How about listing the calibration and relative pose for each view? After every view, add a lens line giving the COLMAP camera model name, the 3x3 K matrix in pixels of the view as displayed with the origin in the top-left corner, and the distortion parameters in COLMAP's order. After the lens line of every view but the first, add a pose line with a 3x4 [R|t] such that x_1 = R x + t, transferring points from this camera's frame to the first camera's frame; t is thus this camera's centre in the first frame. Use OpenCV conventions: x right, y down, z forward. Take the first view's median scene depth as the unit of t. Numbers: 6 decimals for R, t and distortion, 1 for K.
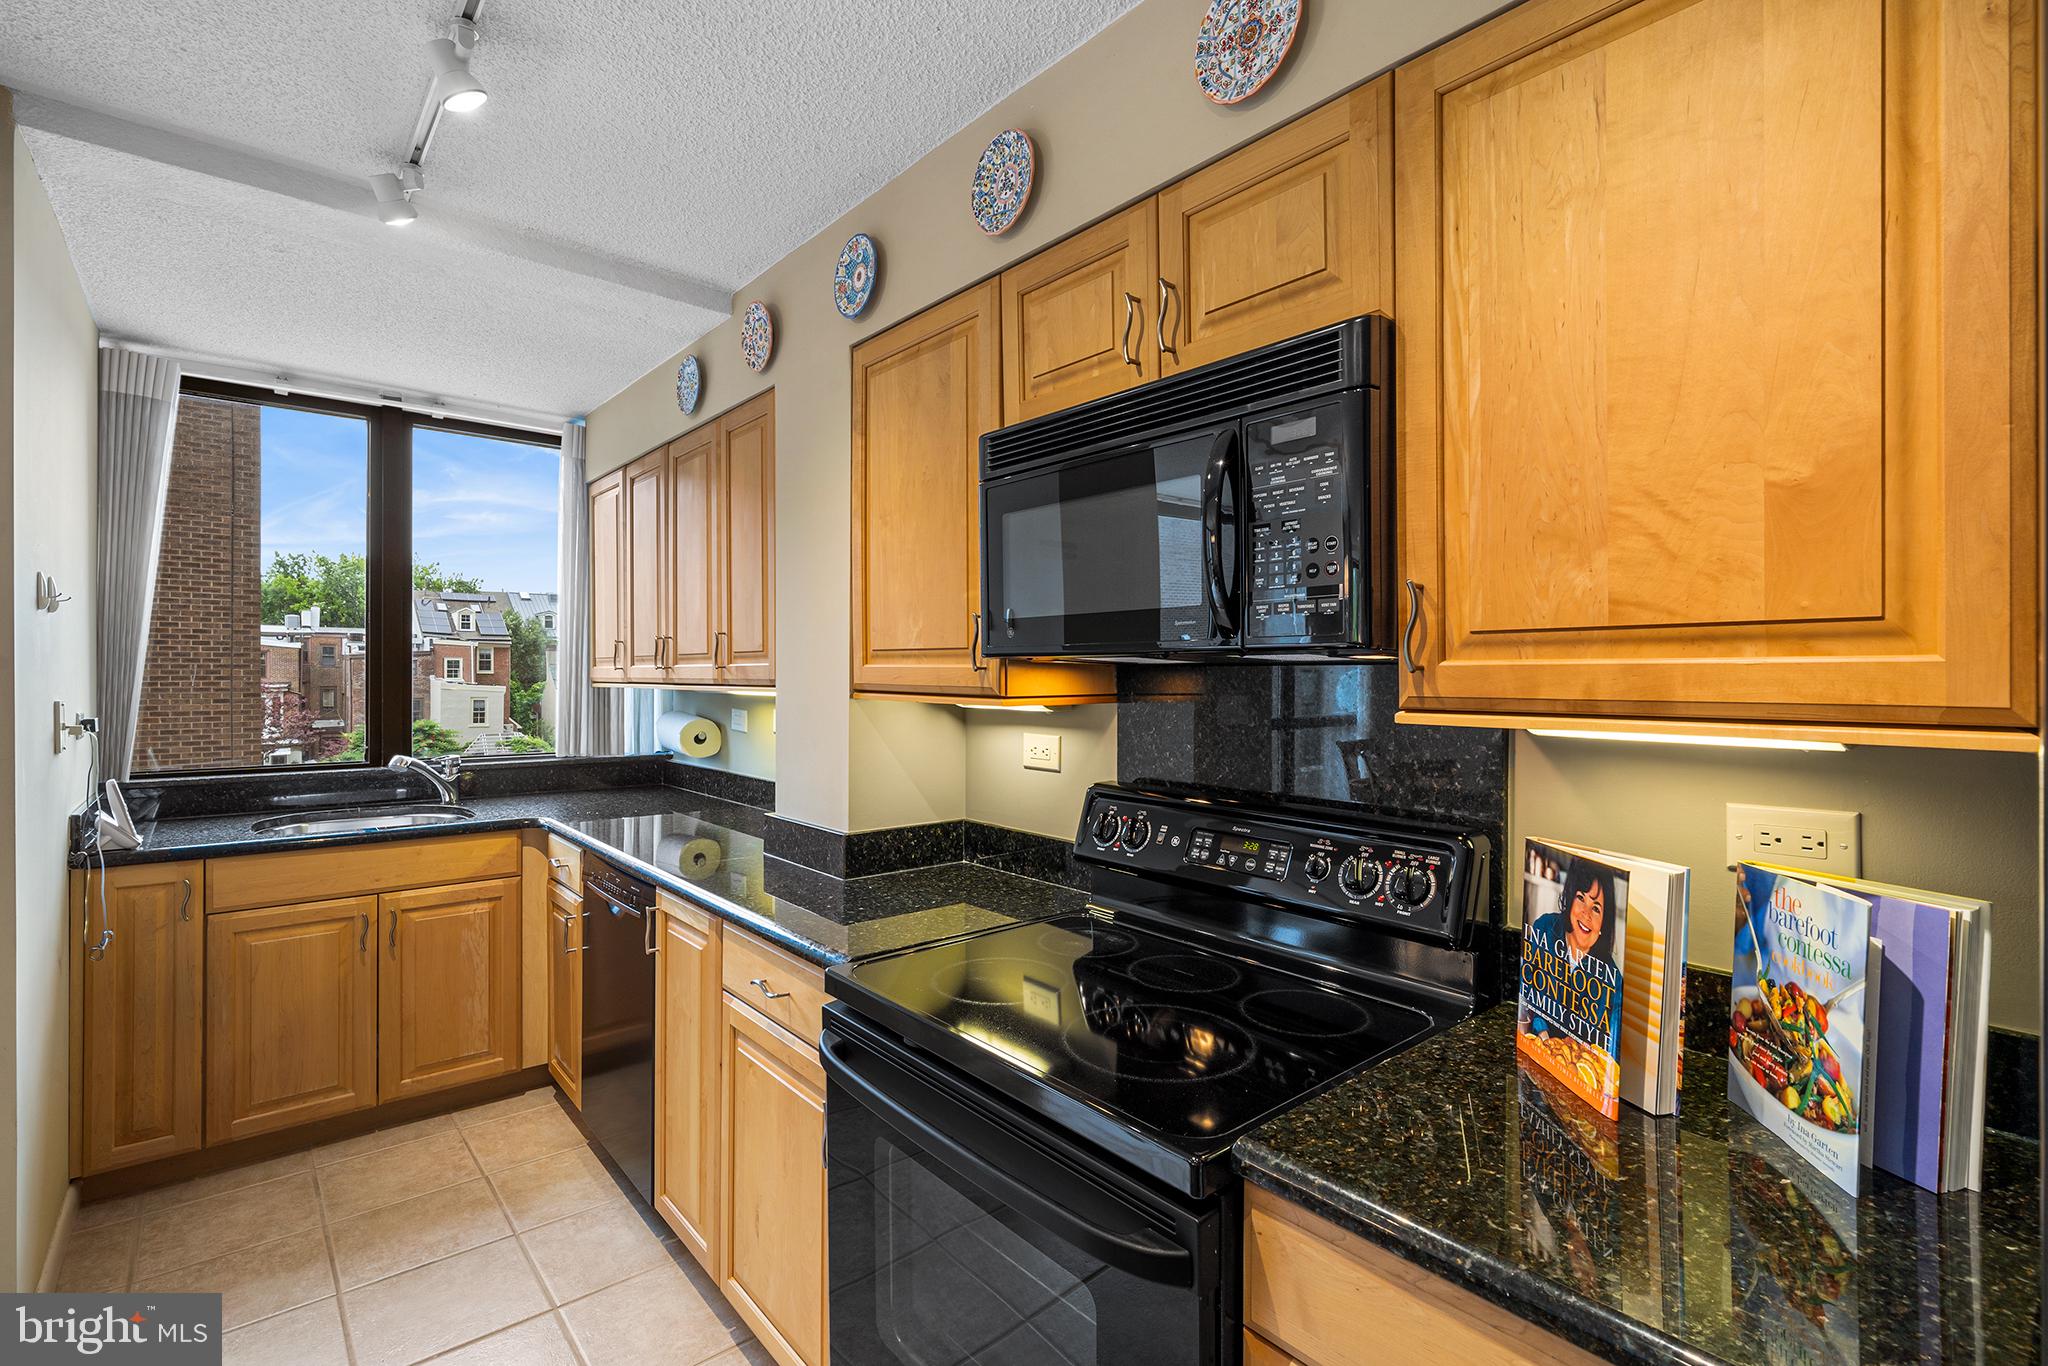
lens RADIAL K [[936.7, 0, 1027.0], [0, 936.7, 676.5], [0, 0, 1]] dist [0.000450, -0.000040]
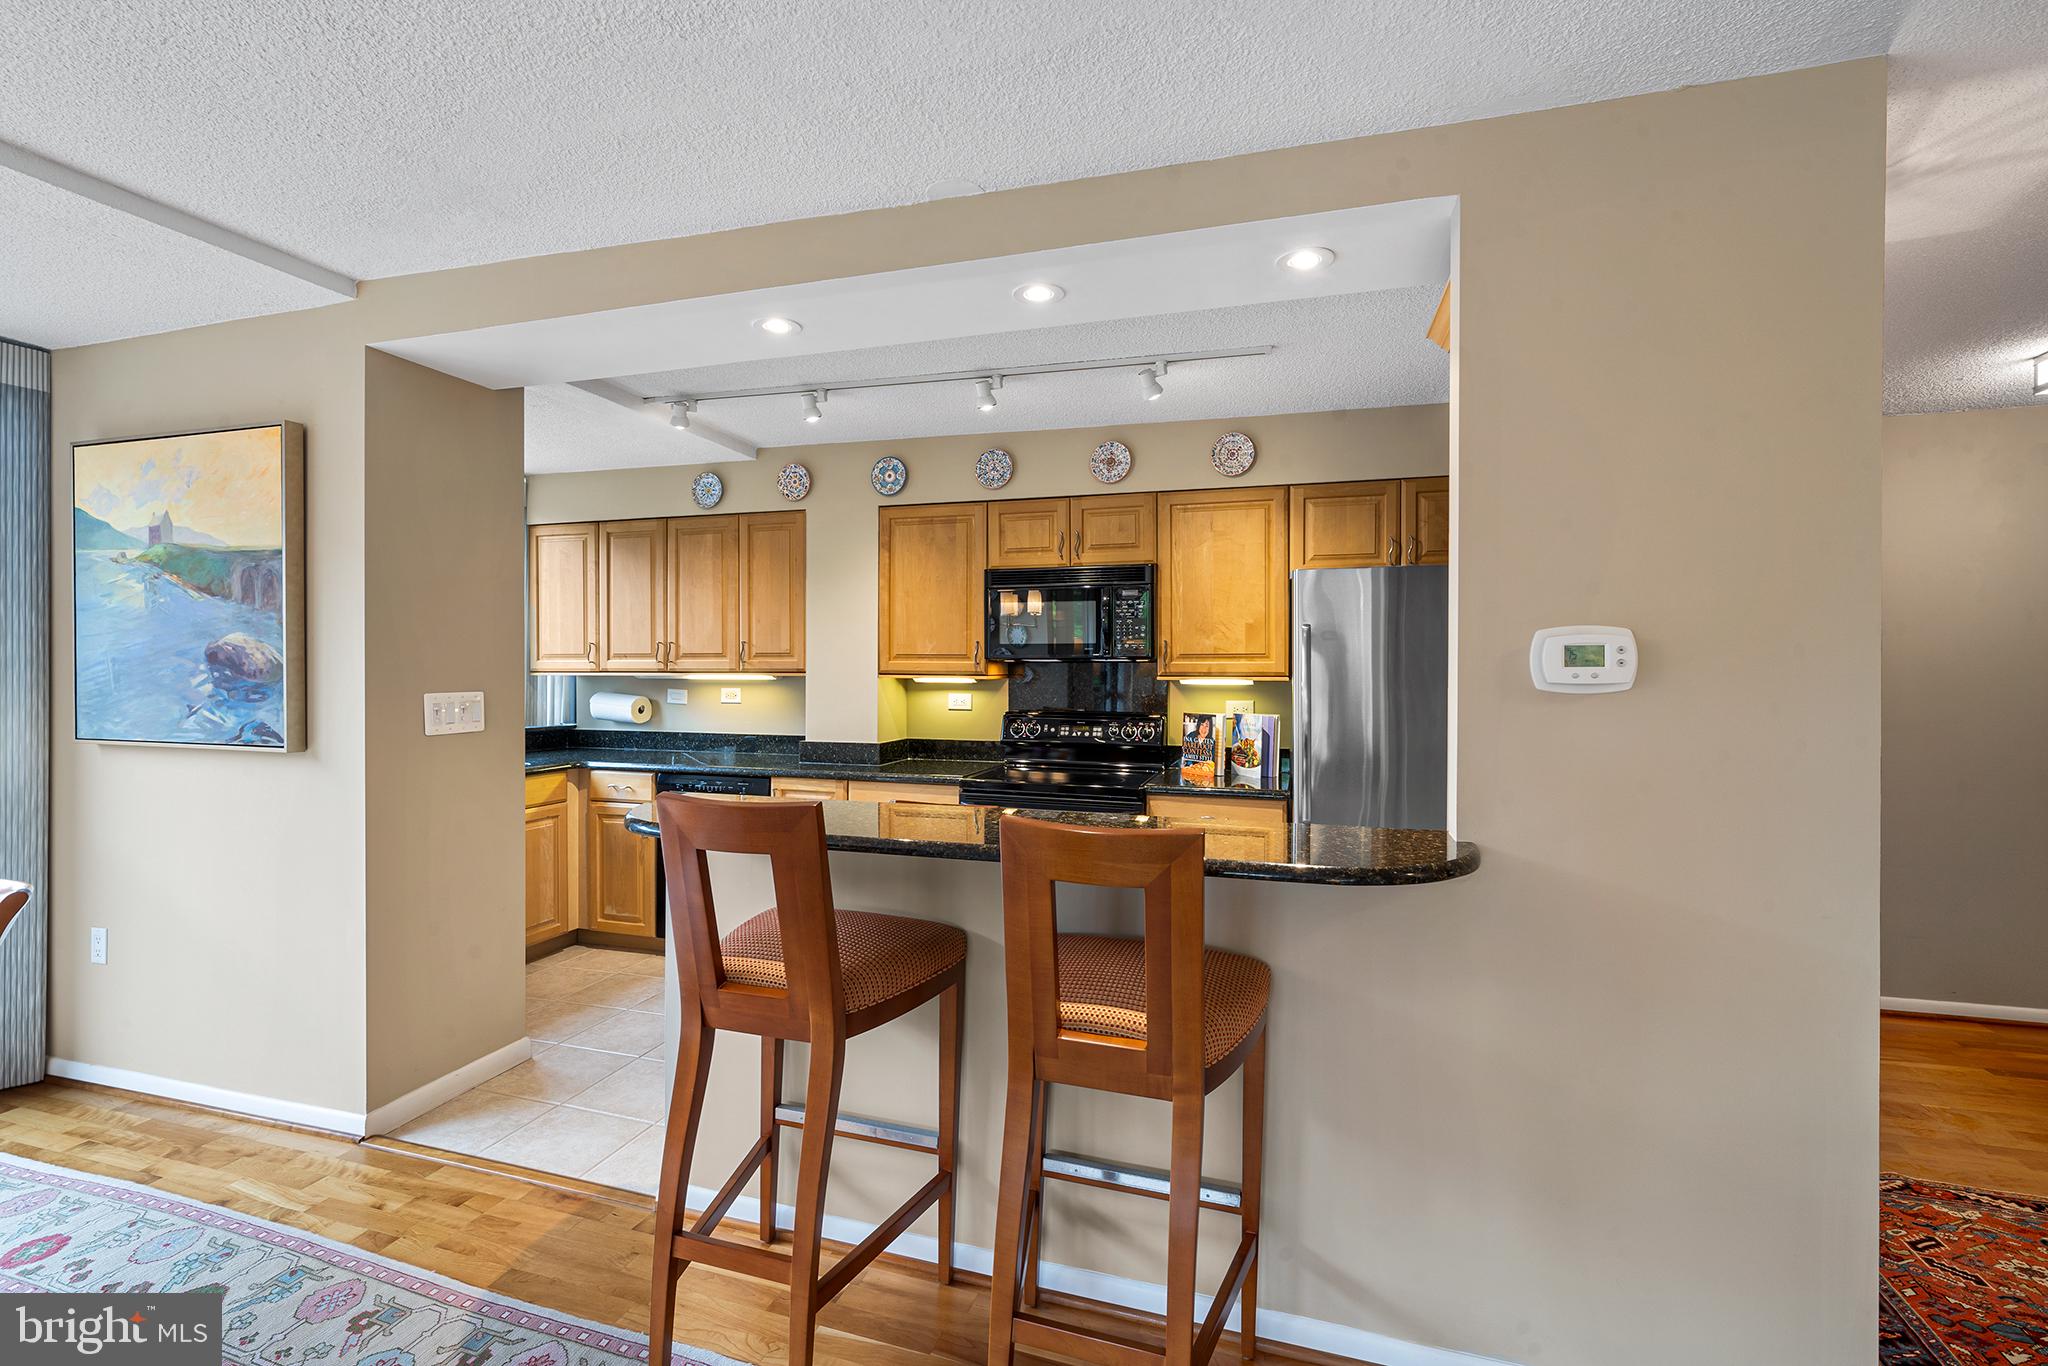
lens RADIAL K [[899.7, 0, 1024.0], [0, 899.7, 674.7], [0, 0, 1]] dist [0.001286, 0.000013]
pose [[0.844228, -0.004366, 0.535966, -1.059078], [0.001671, 0.999983, 0.005514, 0.006866], [-0.535982, -0.003760, 0.844221, -0.907405]]
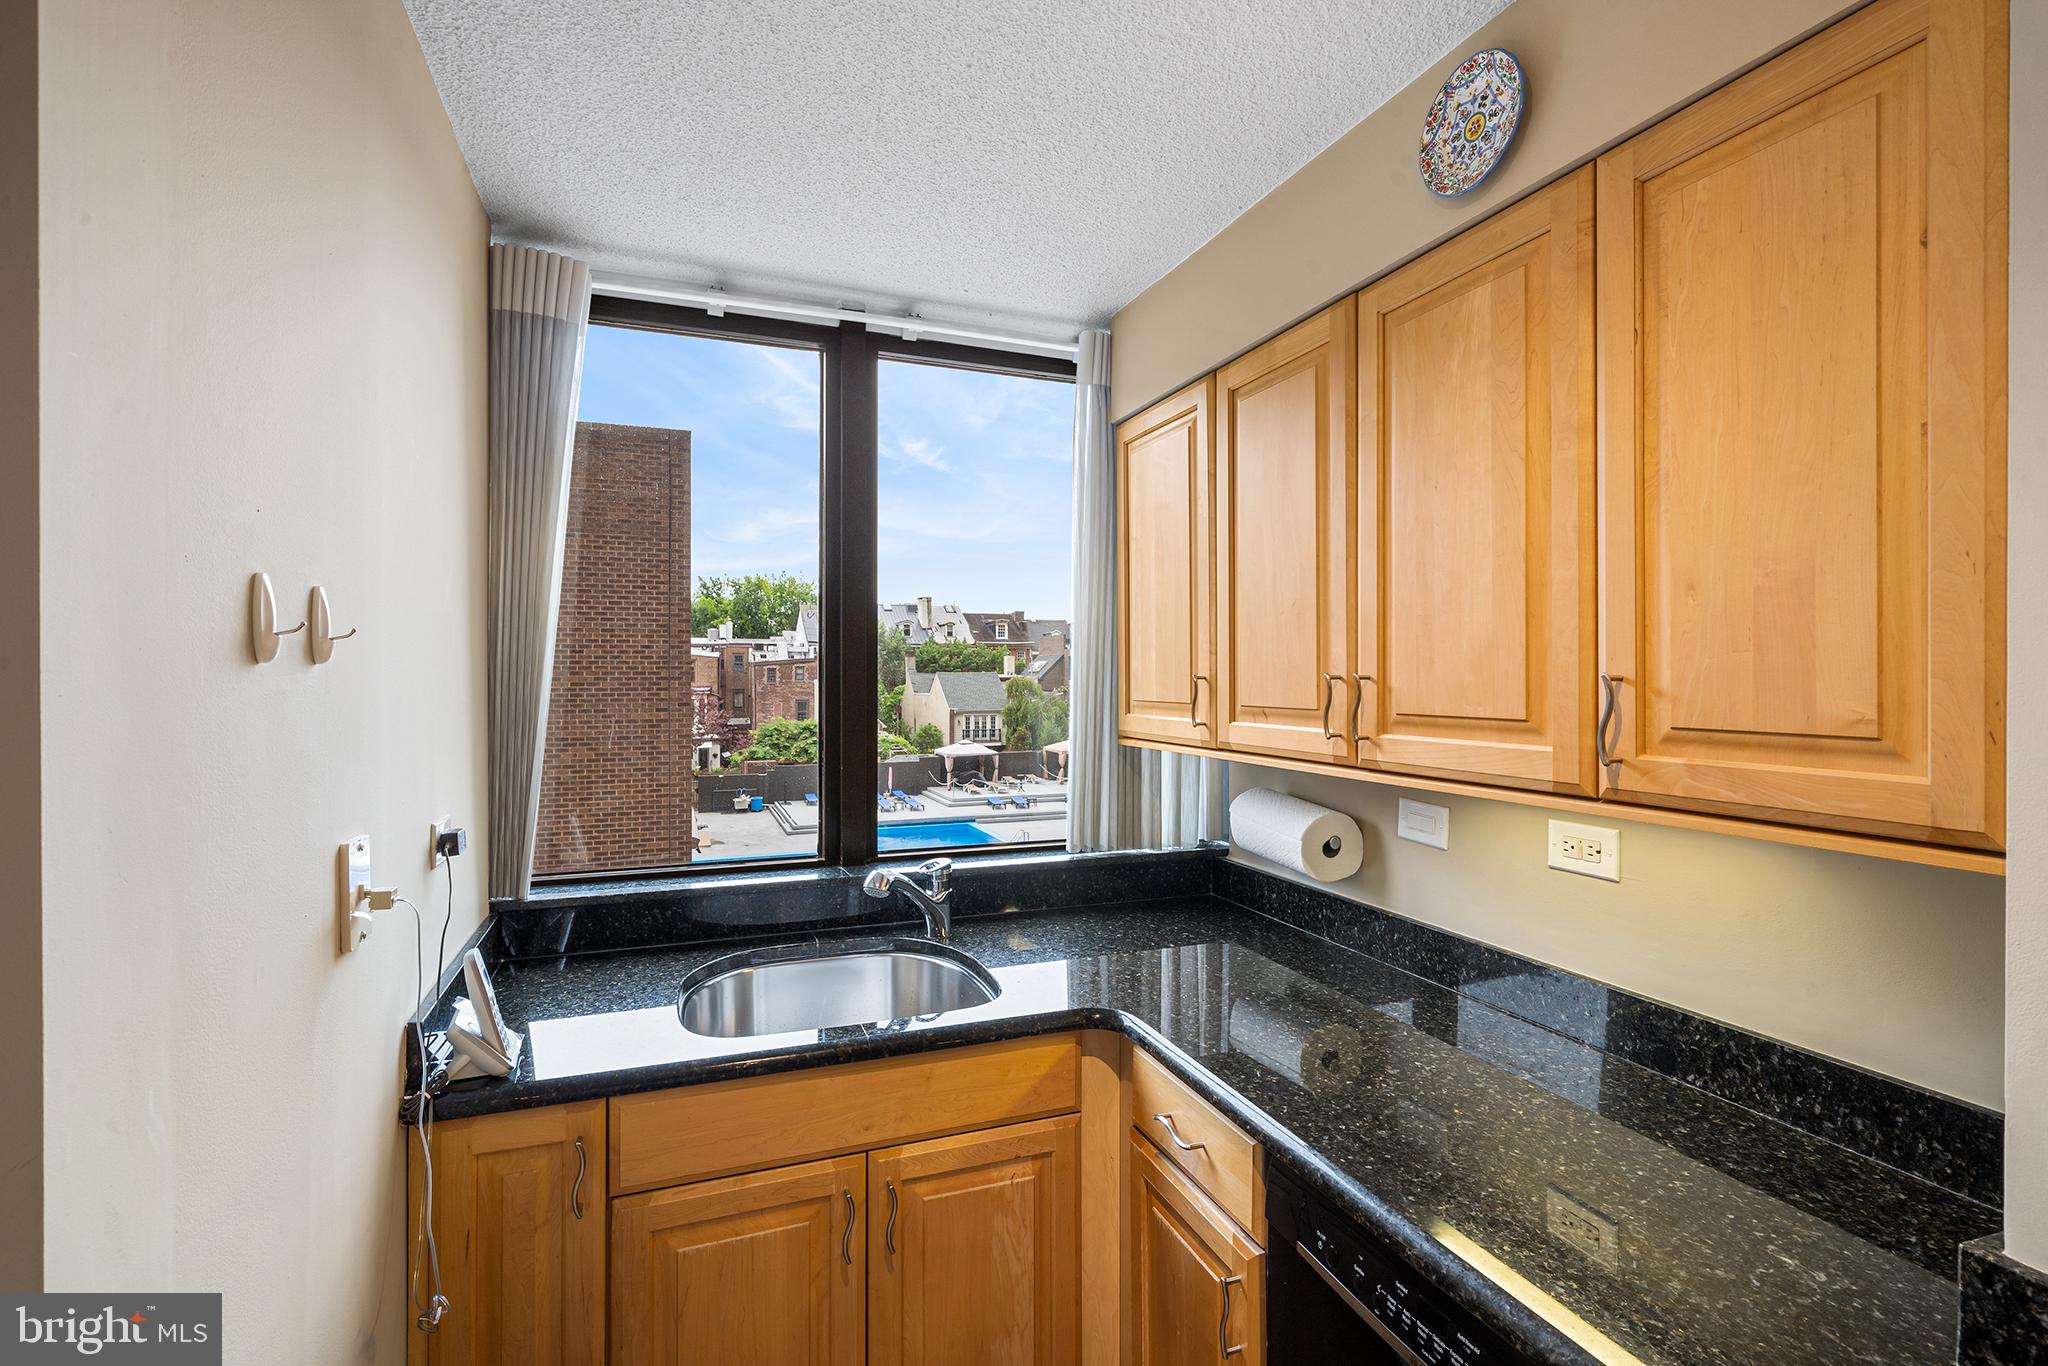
lens RADIAL K [[936.7, 0, 1027.0], [0, 936.7, 676.5], [0, 0, 1]] dist [0.000450, -0.000040]
pose [[0.942369, -0.002703, -0.334566, -0.589324], [0.002050, 0.999995, -0.002303, -0.063837], [0.334570, 0.001484, 0.942370, 0.720549]]
